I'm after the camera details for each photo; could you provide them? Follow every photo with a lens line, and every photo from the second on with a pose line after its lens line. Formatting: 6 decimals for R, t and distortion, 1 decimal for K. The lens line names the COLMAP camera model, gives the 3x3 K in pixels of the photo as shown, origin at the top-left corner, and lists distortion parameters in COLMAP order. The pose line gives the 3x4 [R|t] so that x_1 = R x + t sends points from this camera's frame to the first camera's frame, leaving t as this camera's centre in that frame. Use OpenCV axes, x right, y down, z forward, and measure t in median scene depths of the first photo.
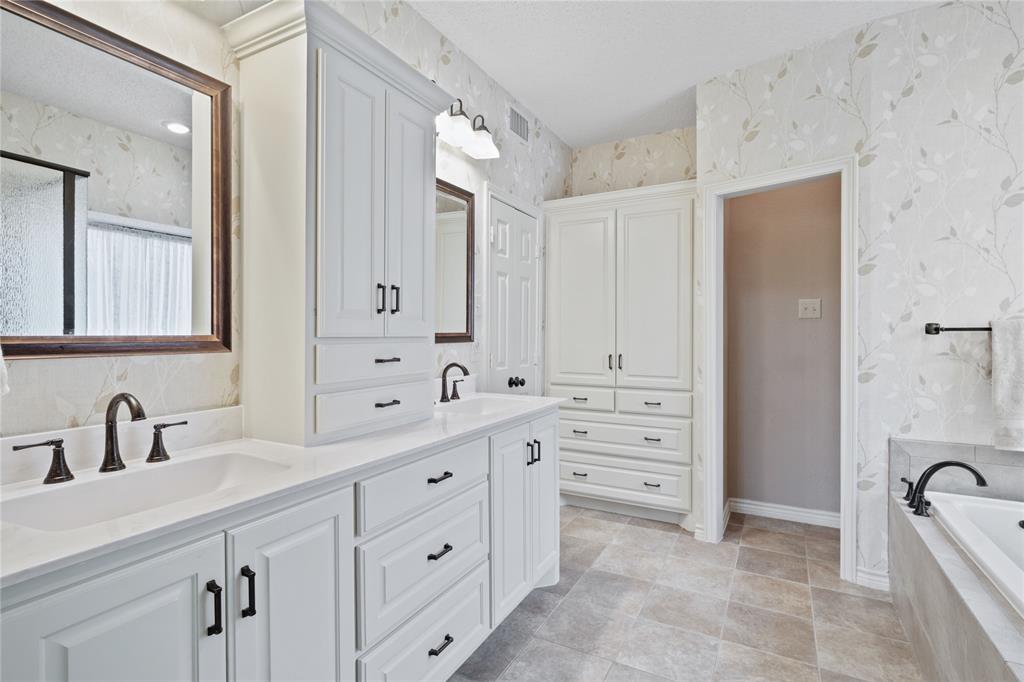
lens RADIAL K [[495.6, 0, 507.1], [0, 495.6, 339.2], [0, 0, 1]] dist [-0.000022, 0.000346]
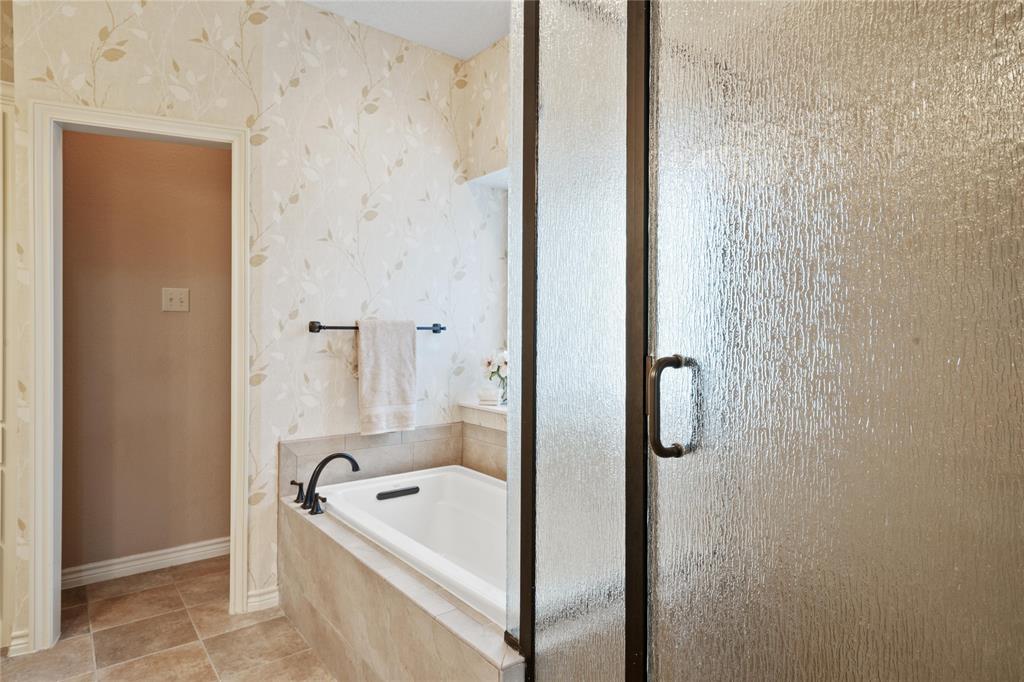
lens RADIAL K [[587.7, 0, 514.6], [0, 587.7, 336.5], [0, 0, 1]] dist [0.015308, 0.001724]
pose [[0.377350, -0.000508, 0.926071, -0.096733], [0.001167, 0.999999, 0.000073, -0.000868], [-0.926070, 0.001053, 0.377350, 0.155907]]
